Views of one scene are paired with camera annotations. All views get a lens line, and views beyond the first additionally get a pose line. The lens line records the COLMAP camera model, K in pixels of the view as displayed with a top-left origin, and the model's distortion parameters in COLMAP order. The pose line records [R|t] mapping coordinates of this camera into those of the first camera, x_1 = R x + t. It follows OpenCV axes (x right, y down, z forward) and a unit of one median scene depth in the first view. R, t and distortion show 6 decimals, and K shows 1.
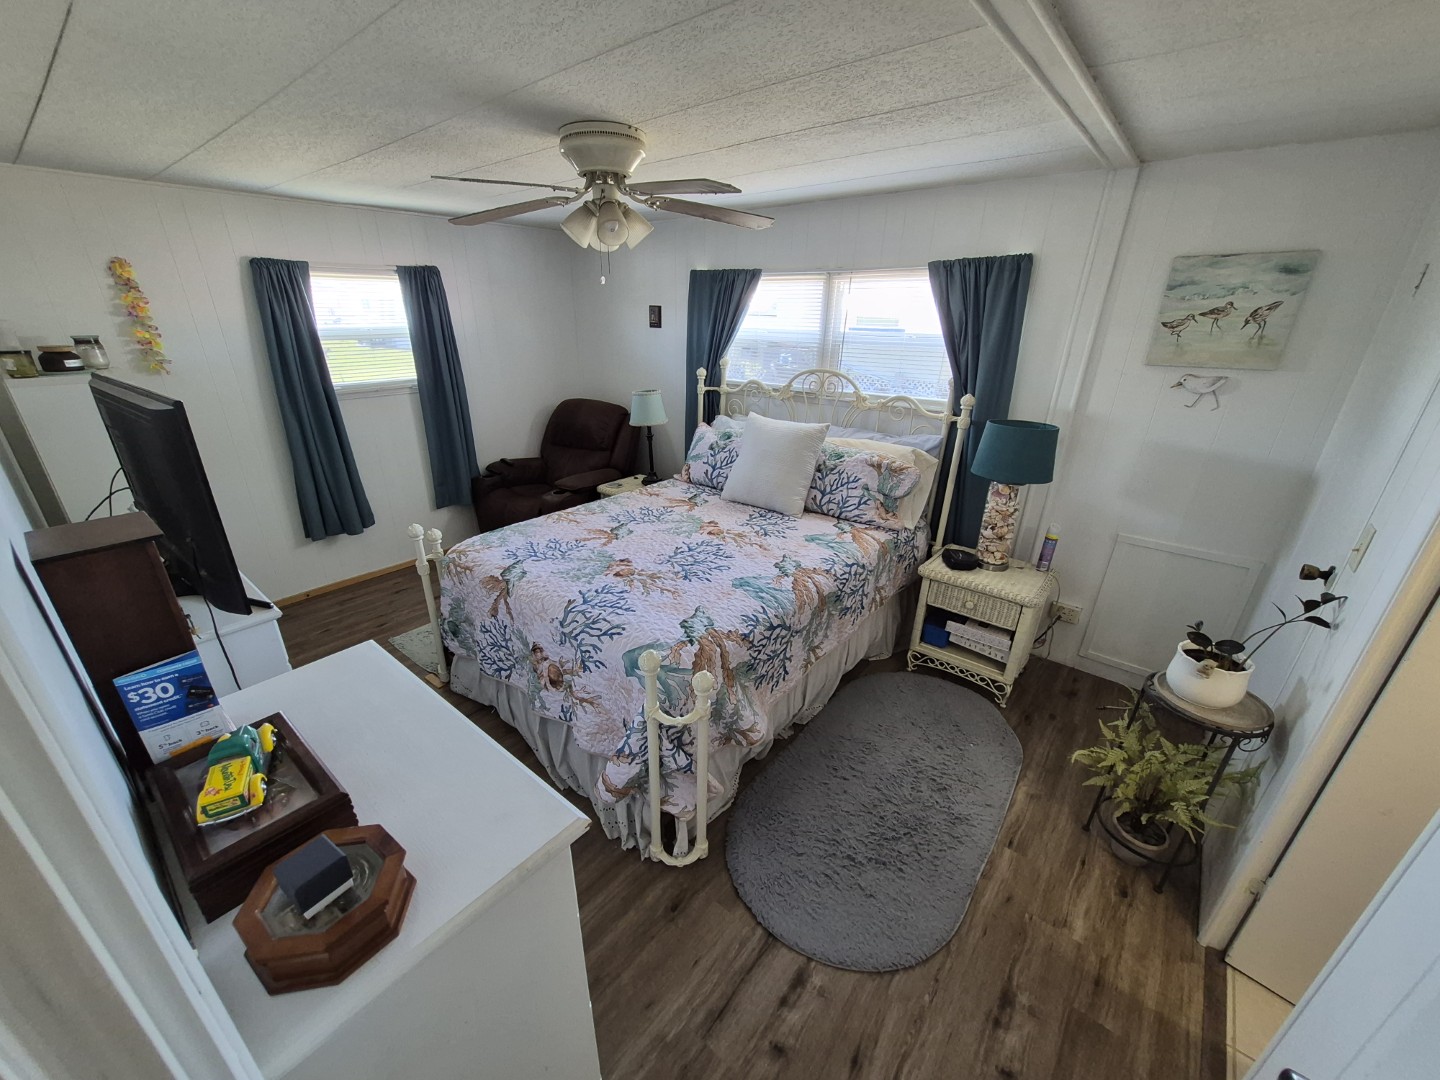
lens RADIAL K [[563.4, 0, 697.4], [0, 563.4, 552.2], [0, 0, 1]] dist [0.001358, 0.000486]
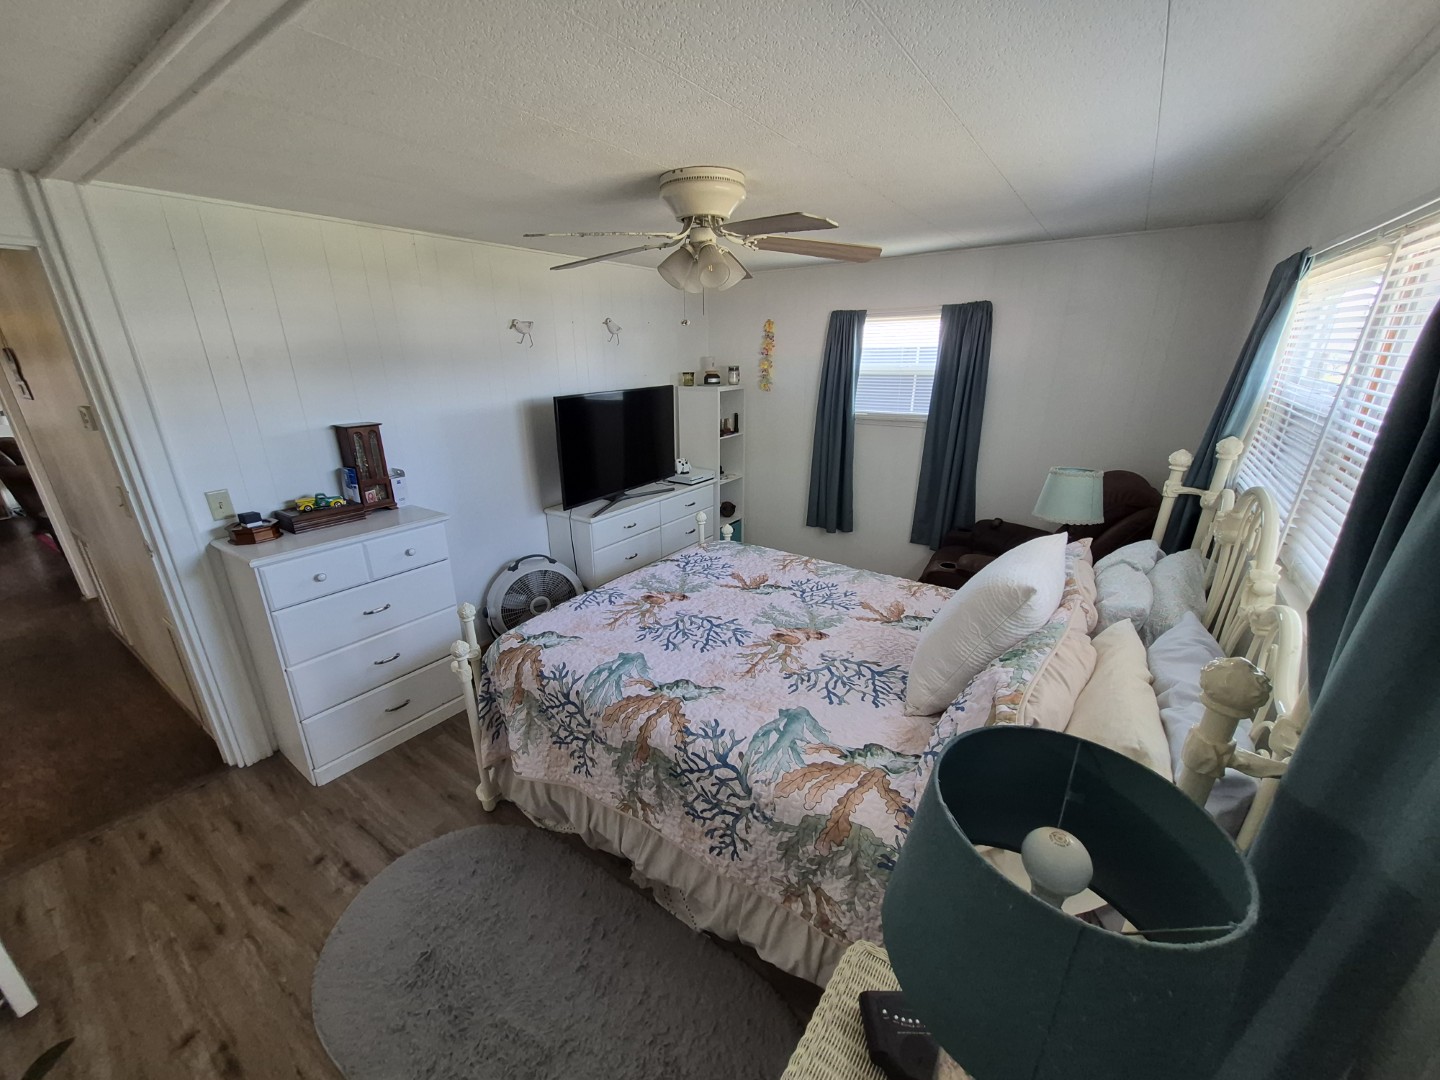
lens RADIAL K [[563.4, 0, 697.4], [0, 563.4, 552.2], [0, 0, 1]] dist [0.001358, 0.000486]
pose [[0.081767, 0.332401, -0.939587, 0.695055], [-0.381378, 0.881427, 0.278636, -0.303495], [0.920796, 0.335555, 0.198842, 0.710715]]
